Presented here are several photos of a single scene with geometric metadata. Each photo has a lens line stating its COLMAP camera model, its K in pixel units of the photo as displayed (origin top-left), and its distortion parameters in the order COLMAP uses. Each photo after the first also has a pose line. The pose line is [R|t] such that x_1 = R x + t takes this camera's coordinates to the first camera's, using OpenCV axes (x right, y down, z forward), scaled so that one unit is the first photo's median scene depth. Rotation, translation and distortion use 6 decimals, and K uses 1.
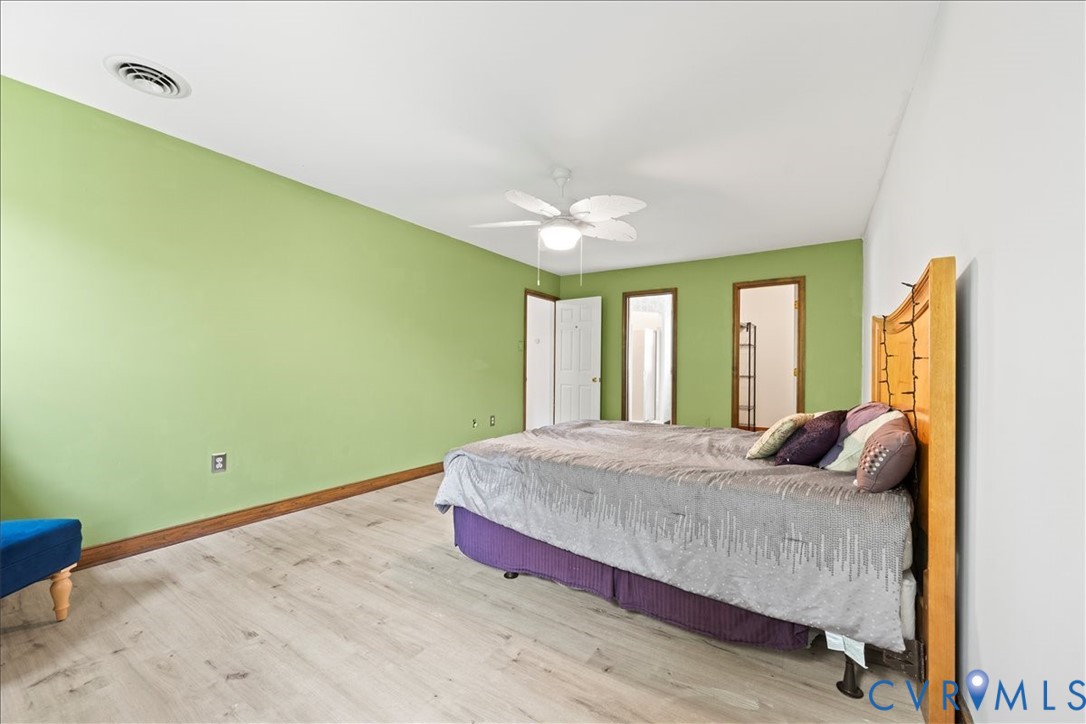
lens RADIAL K [[435.9, 0, 540.4], [0, 435.9, 364.4], [0, 0, 1]] dist [-0.001143, 0.000285]
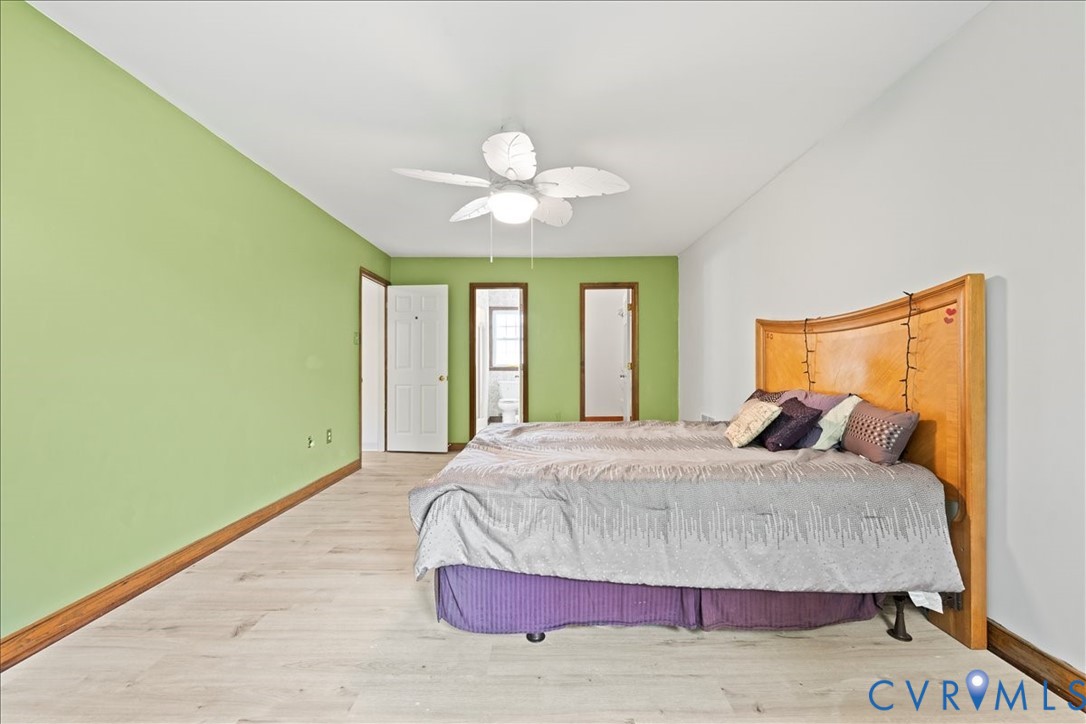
lens RADIAL K [[435.9, 0, 541.5], [0, 435.9, 361.4], [0, 0, 1]] dist [-0.001143, 0.000285]
pose [[0.836068, -0.009078, 0.548551, -0.510188], [0.008417, 0.999958, 0.003720, -0.001763], [-0.548561, 0.001507, 0.836109, 0.380810]]
